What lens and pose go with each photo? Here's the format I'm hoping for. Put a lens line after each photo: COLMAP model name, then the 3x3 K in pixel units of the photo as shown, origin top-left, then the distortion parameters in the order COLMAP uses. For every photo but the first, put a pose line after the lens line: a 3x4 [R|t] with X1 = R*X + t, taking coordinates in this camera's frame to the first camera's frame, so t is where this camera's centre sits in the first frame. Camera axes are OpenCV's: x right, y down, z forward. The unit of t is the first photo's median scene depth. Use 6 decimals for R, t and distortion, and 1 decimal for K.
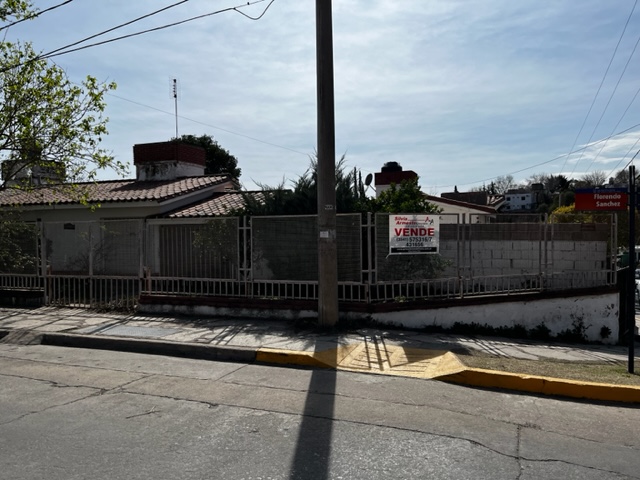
lens RADIAL K [[487.7, 0, 316.4], [0, 487.7, 232.2], [0, 0, 1]] dist [0.060377, -0.078083]
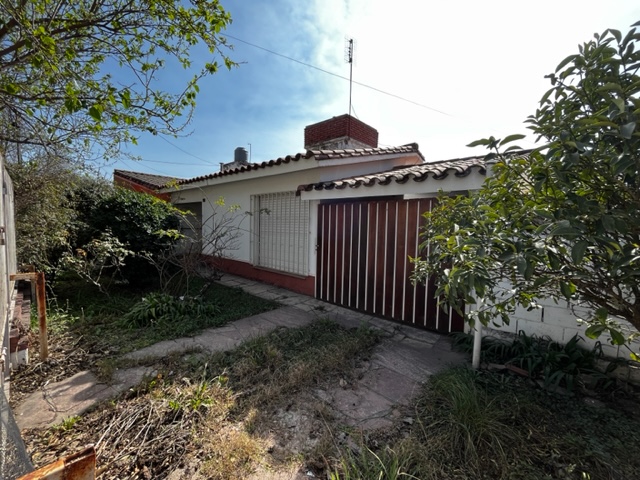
lens RADIAL K [[260.1, 0, 321.8], [0, 260.1, 236.8], [0, 0, 1]] dist [-0.004763, -0.000407]
pose [[0.935858, 0.058649, -0.347462, -0.313053], [-0.045825, 0.997935, 0.045020, 0.020968], [0.349385, -0.026210, 0.936613, 1.083898]]
